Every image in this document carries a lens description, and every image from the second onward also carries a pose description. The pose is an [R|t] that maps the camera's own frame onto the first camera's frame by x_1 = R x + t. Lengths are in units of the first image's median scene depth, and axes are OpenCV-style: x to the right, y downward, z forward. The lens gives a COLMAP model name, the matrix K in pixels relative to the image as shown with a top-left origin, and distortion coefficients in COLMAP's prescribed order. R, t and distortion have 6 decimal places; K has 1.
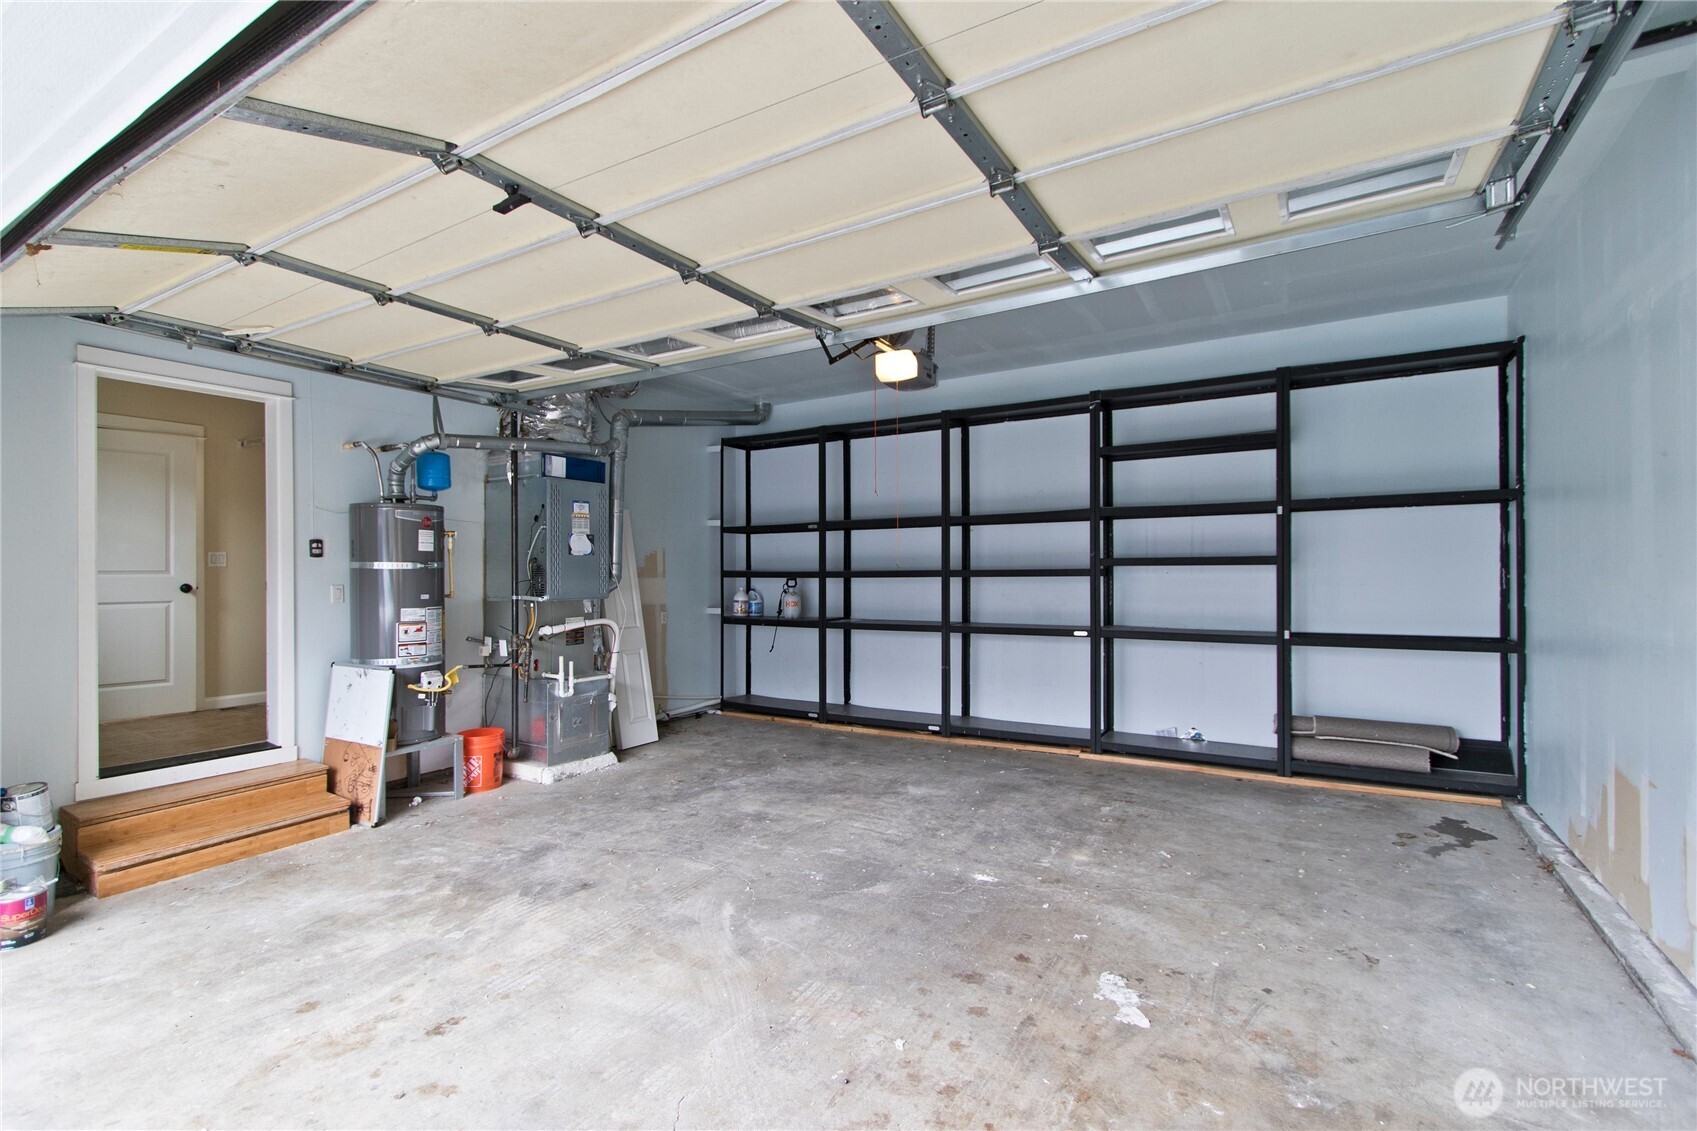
lens RADIAL K [[780.8, 0, 839.9], [0, 780.8, 570.8], [0, 0, 1]] dist [0.005728, -0.000449]
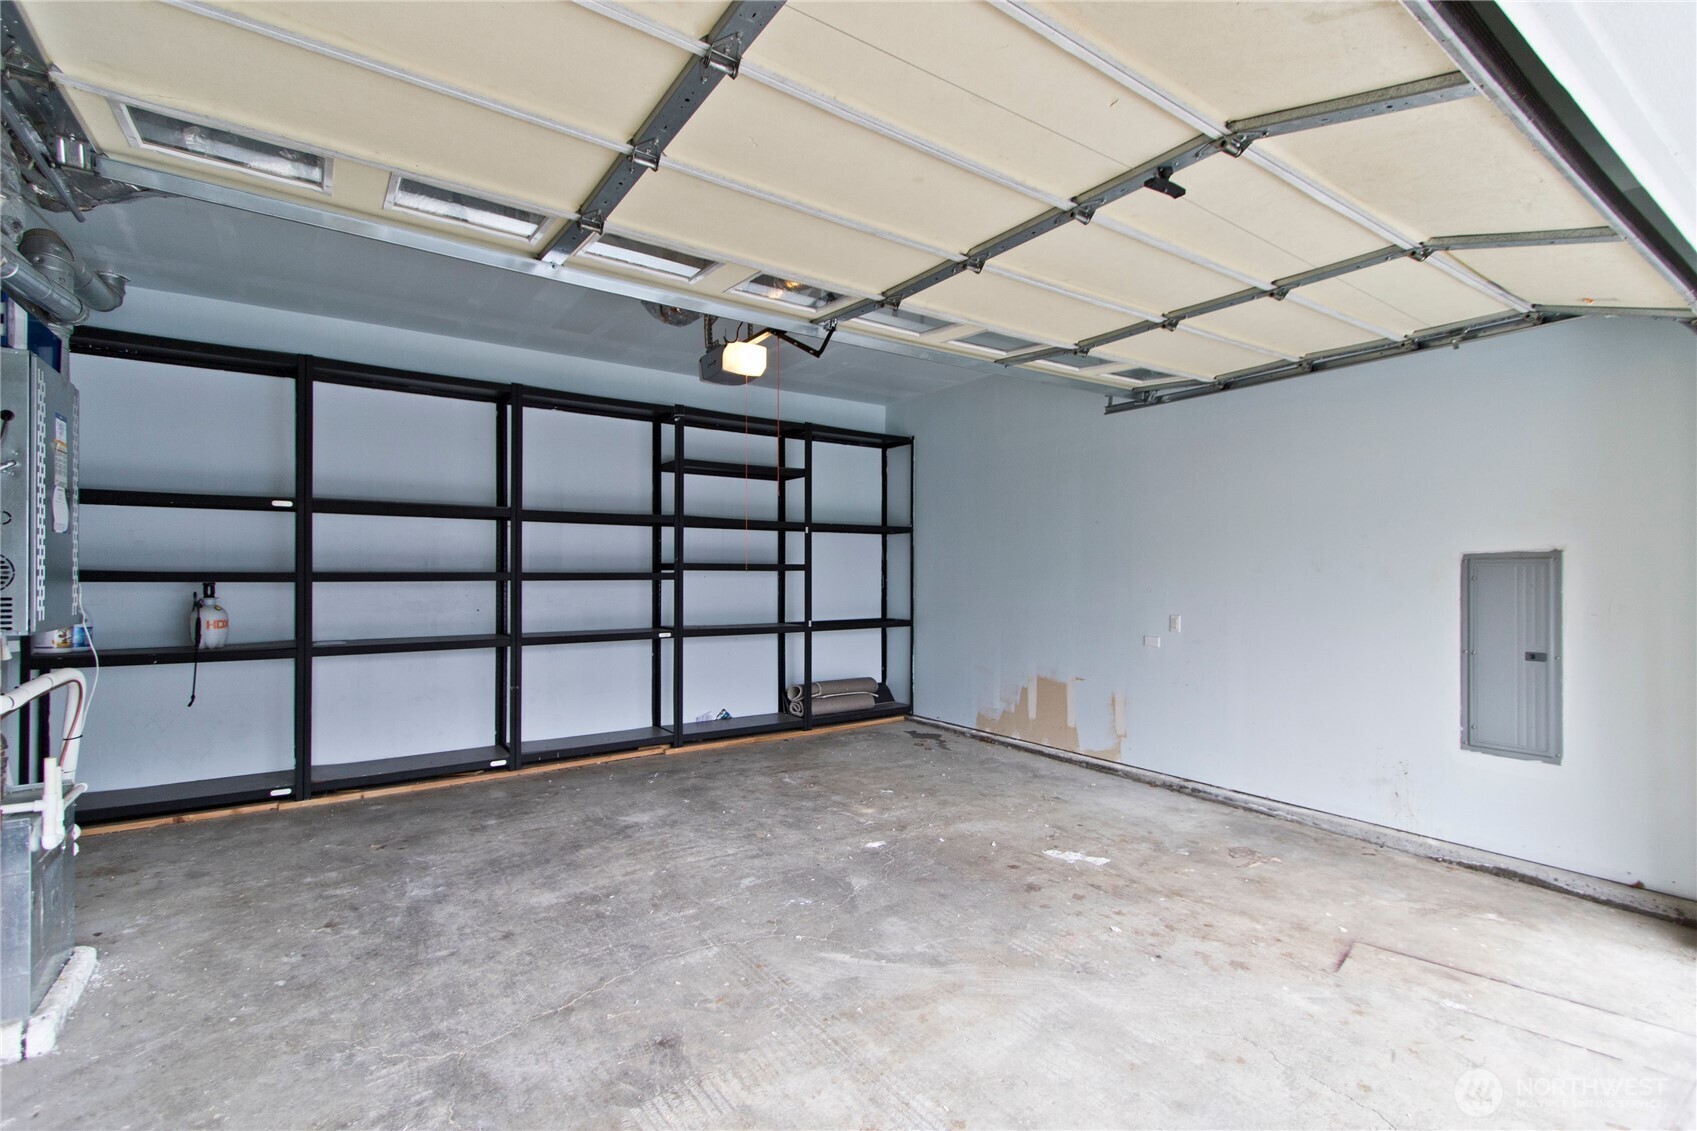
lens RADIAL K [[780.8, 0, 845.2], [0, 780.8, 569.1], [0, 0, 1]] dist [0.005728, -0.000449]
pose [[0.385756, 0.013486, 0.922502, -0.697852], [-0.004940, 0.999909, -0.012552, 0.006345], [-0.922588, 0.000285, 0.385787, 0.476037]]
